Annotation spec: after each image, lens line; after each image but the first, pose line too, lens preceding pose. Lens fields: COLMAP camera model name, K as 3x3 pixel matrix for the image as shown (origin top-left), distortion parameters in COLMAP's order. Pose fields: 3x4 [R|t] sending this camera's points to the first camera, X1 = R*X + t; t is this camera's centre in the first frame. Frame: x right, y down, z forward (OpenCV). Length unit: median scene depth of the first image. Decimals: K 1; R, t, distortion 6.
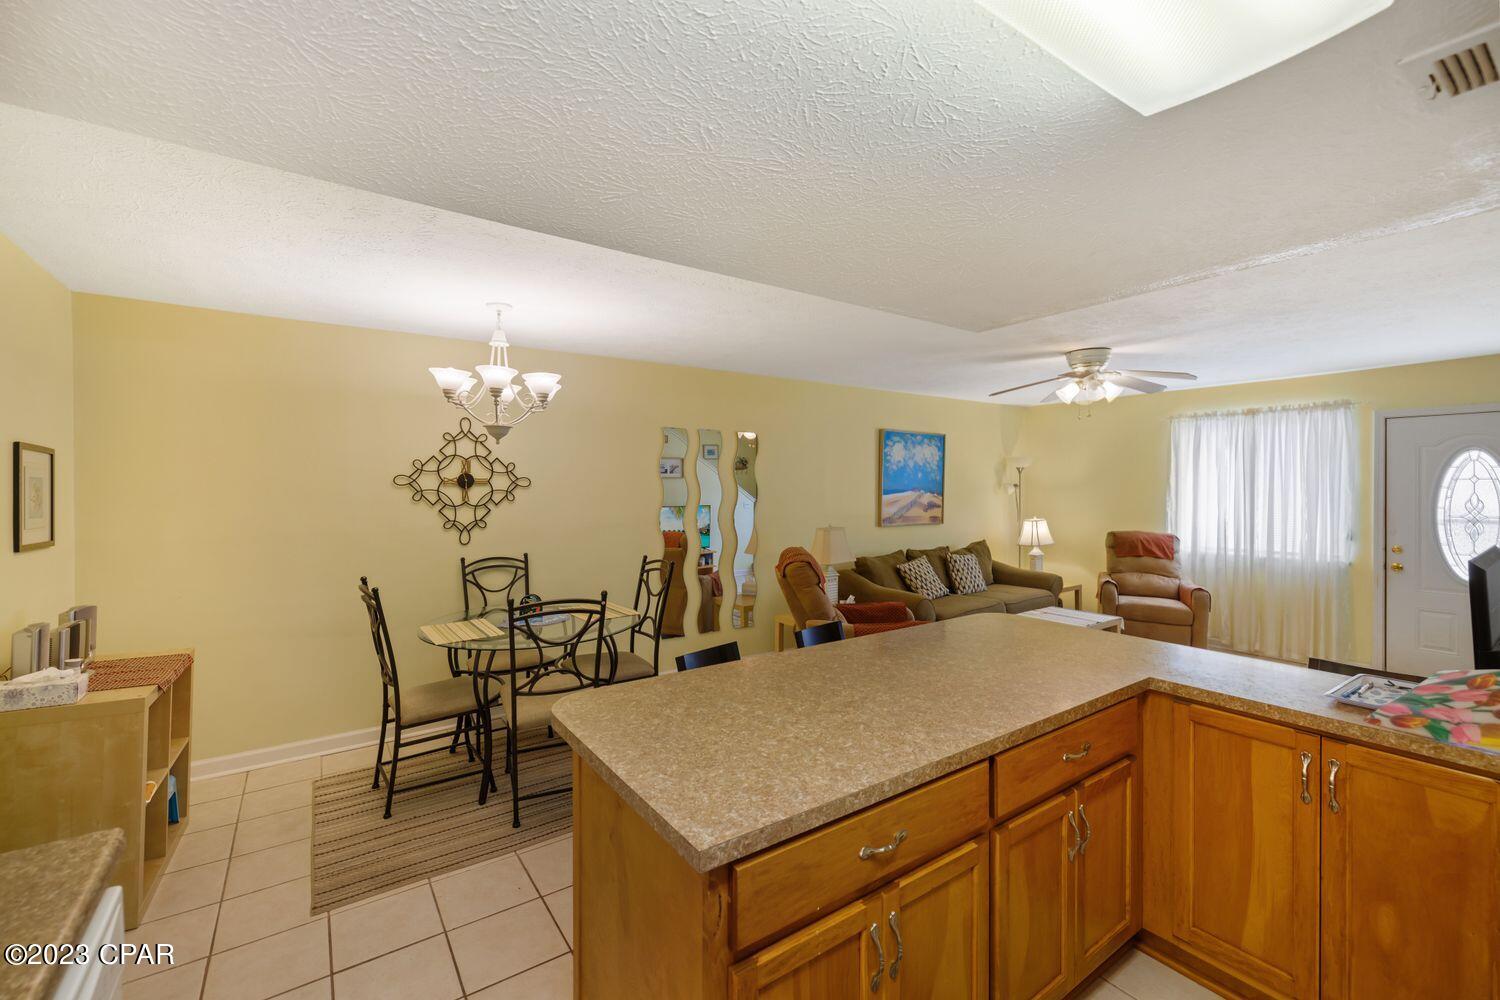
lens RADIAL K [[630.7, 0, 739.5], [0, 630.7, 487.3], [0, 0, 1]] dist [-0.001586, -0.000245]
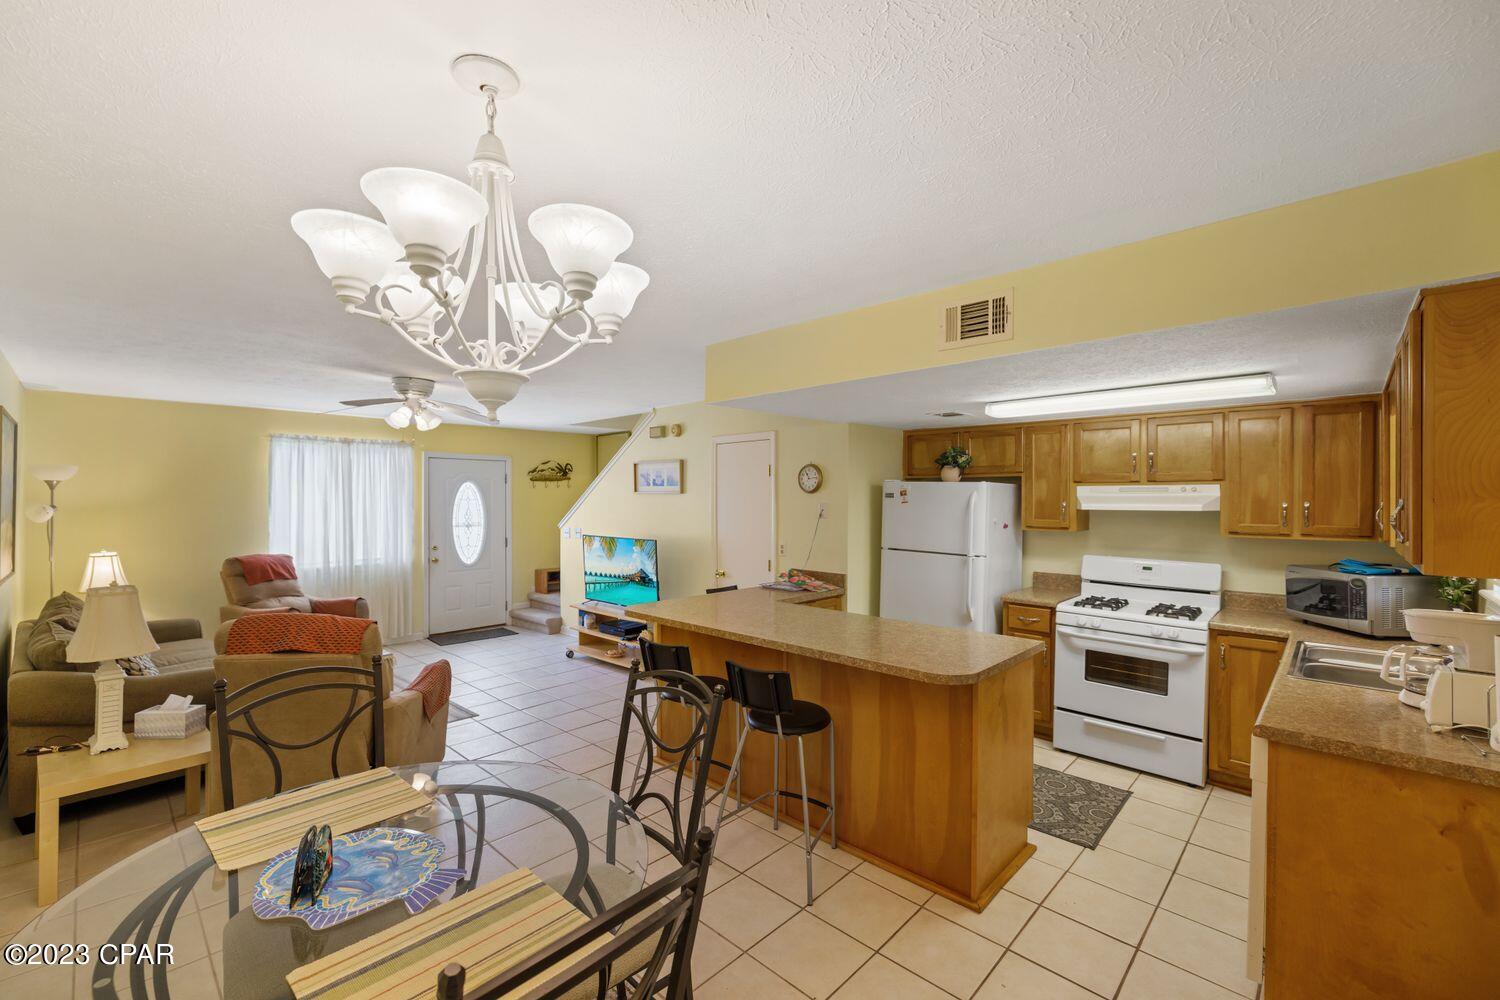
lens RADIAL K [[629.4, 0, 738.6], [0, 629.4, 502.0], [0, 0, 1]] dist [-0.000085, -0.000028]
pose [[-0.199472, -0.004500, 0.979893, -0.458244], [0.004112, 0.999977, 0.005429, -0.011246], [-0.979895, 0.005112, -0.199449, 0.524311]]
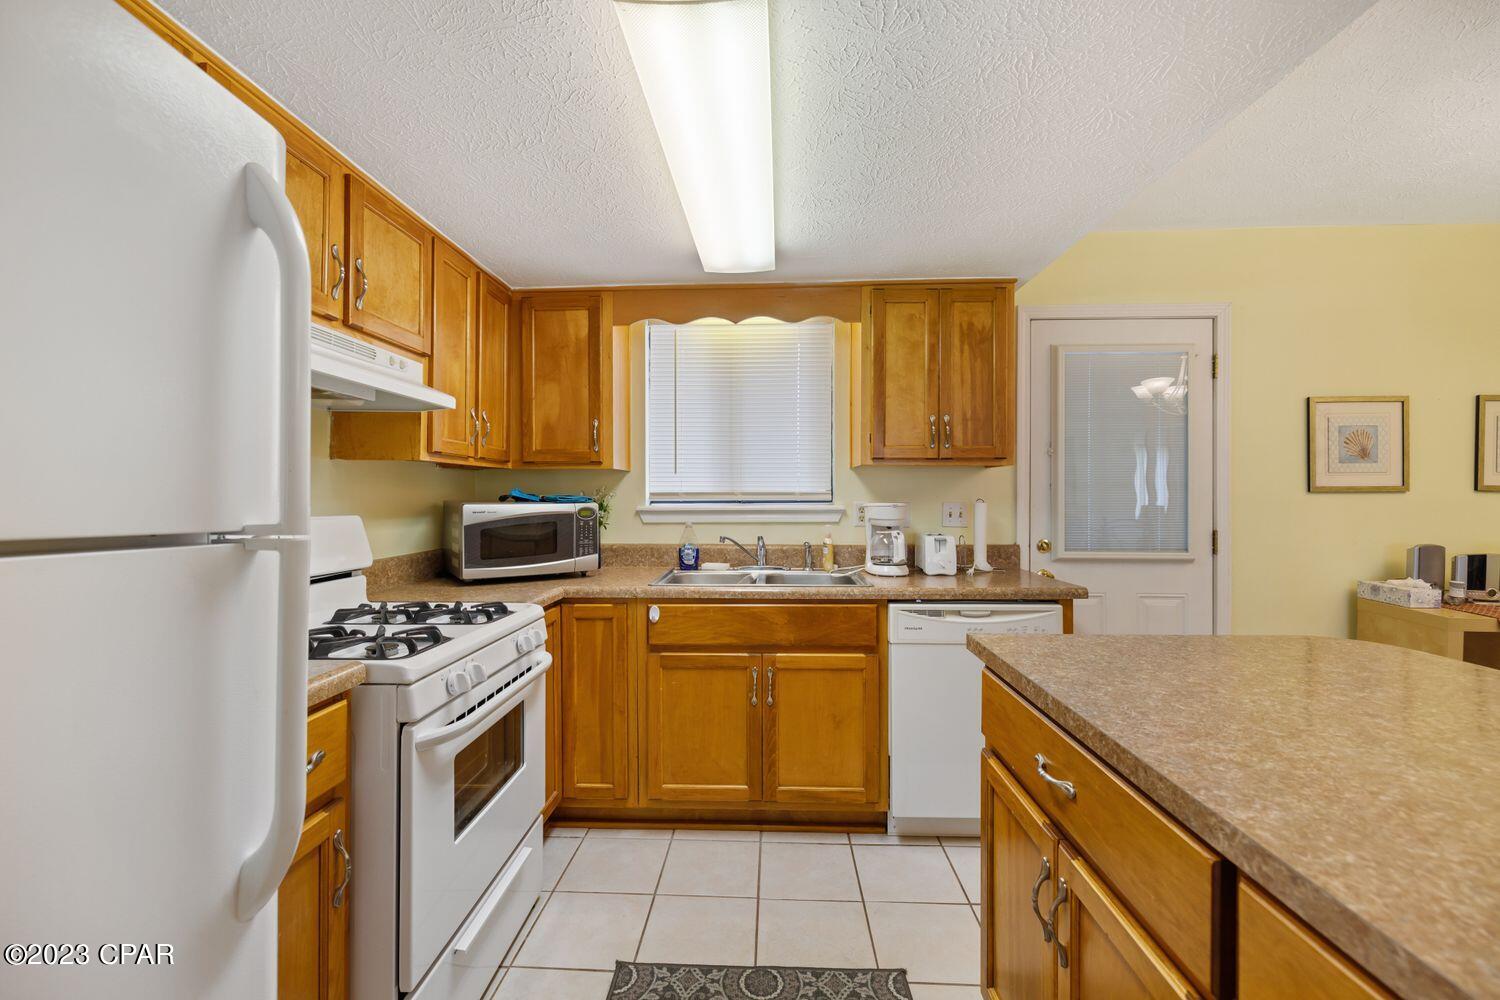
lens RADIAL K [[624.5, 0, 745.4], [0, 624.5, 491.9], [0, 0, 1]] dist [-0.001201, -0.000755]
pose [[-0.605226, -0.003655, -0.796046, 0.247761], [-0.004087, 0.999991, -0.001485, 0.048059], [0.796043, 0.002355, -0.605235, 0.264841]]
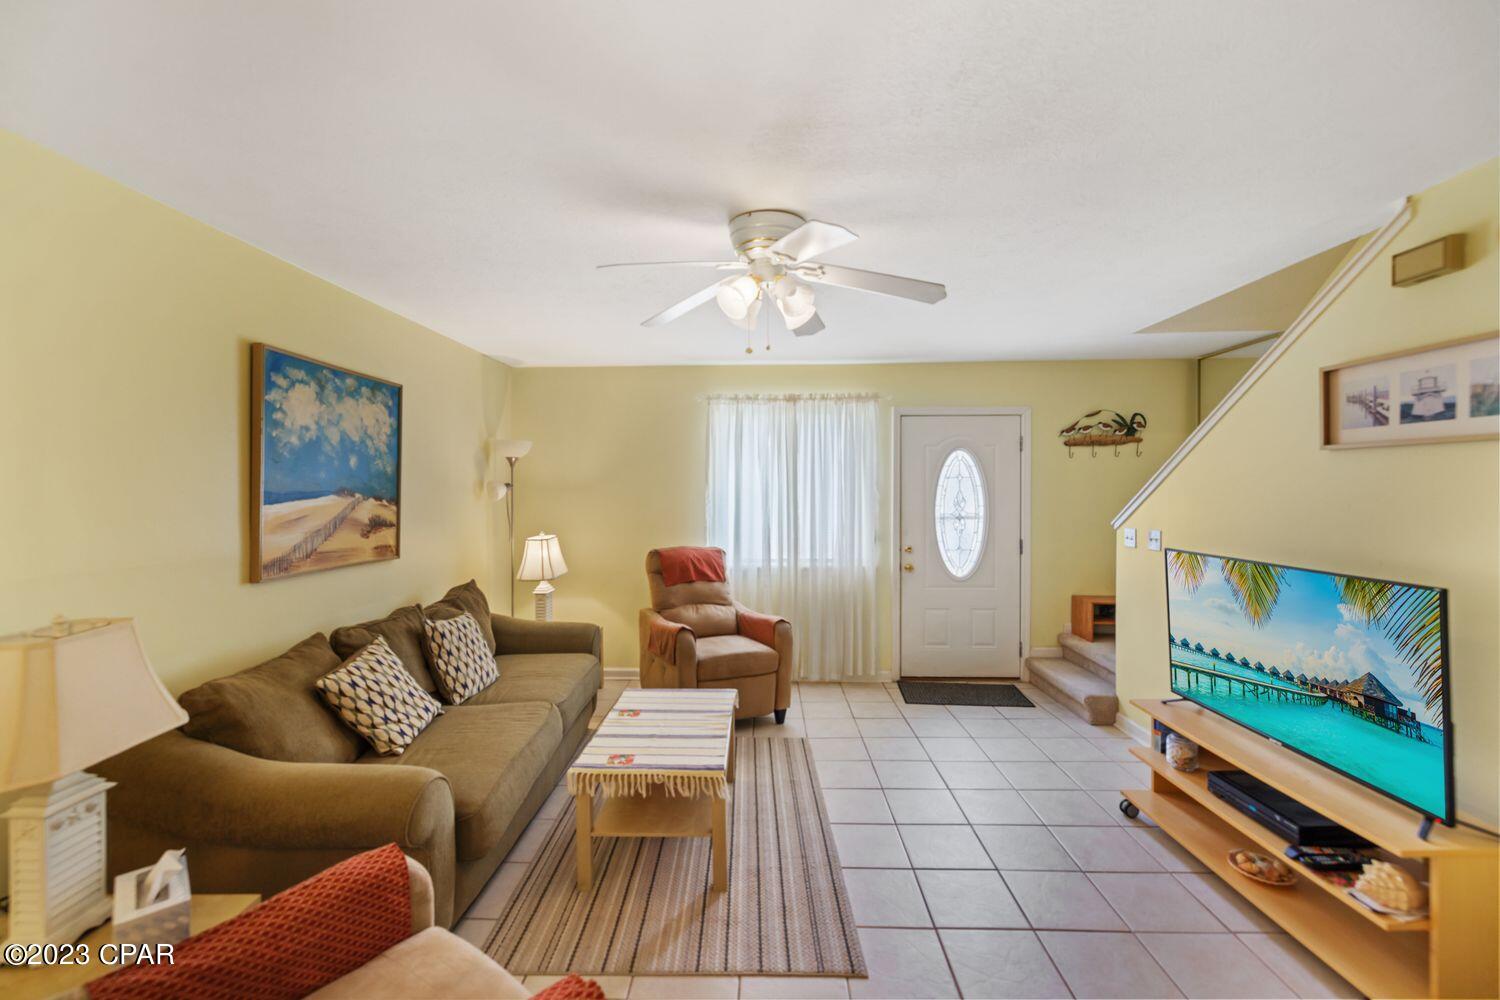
lens RADIAL K [[625.7, 0, 745.3], [0, 625.7, 497.5], [0, 0, 1]] dist [-0.000440, -0.000077]
pose [[0.594765, -0.012103, 0.803809, 0.093827], [0.005101, 0.999923, 0.011282, 0.004529], [-0.803884, -0.002610, 0.594781, 0.545480]]
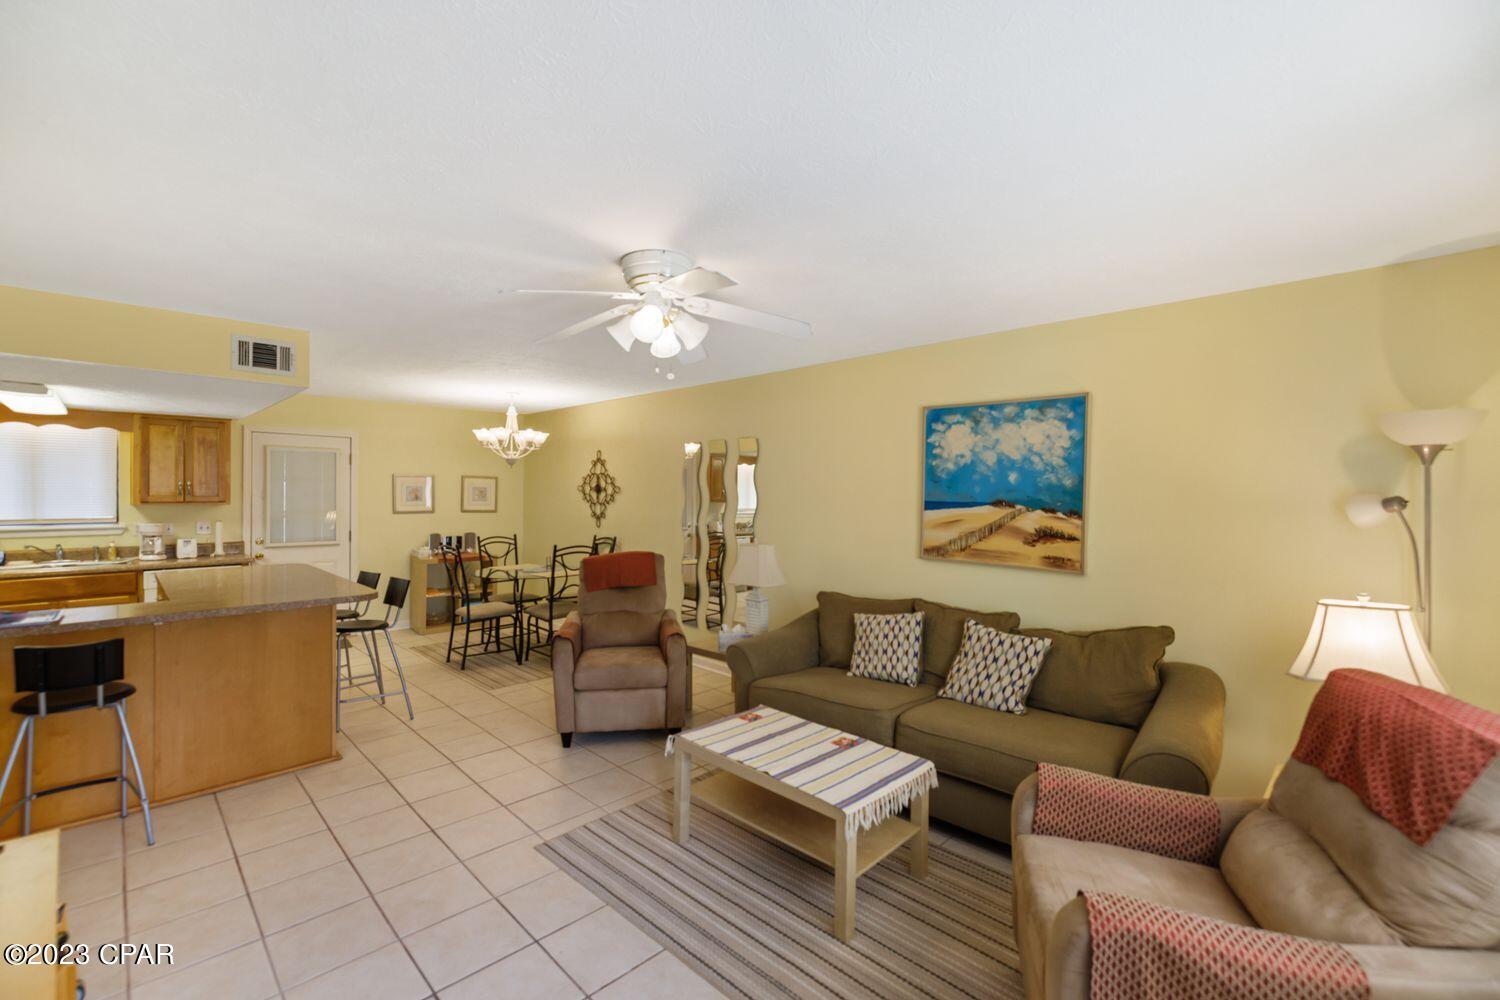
lens RADIAL K [[632.2, 0, 743.6], [0, 632.2, 501.3], [0, 0, 1]] dist [-0.000873, -0.000238]
pose [[0.180435, 0.015453, -0.983466, 0.886736], [-0.014485, 0.999810, 0.013053, -0.002496], [0.983480, 0.011890, 0.180624, 0.756746]]
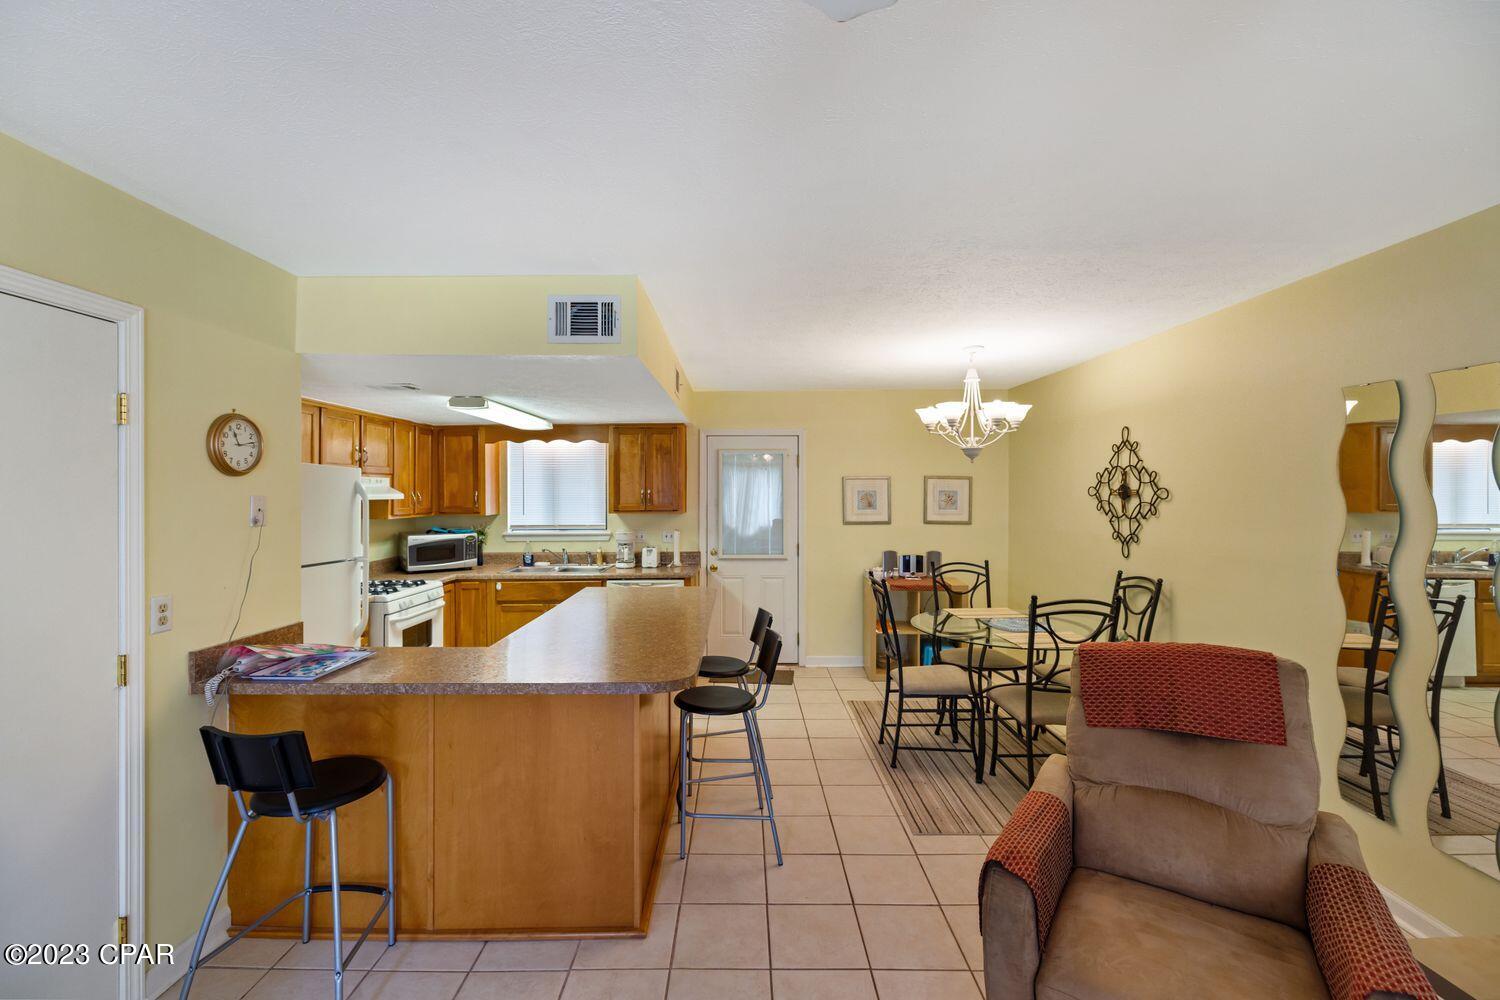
lens RADIAL K [[630.7, 0, 739.5], [0, 630.7, 487.3], [0, 0, 1]] dist [-0.001586, -0.000245]
pose [[-0.570560, -0.001626, -0.821254, 0.492123], [-0.000840, 0.999999, -0.001395, -0.010496], [0.821256, -0.000106, -0.570560, 0.750235]]
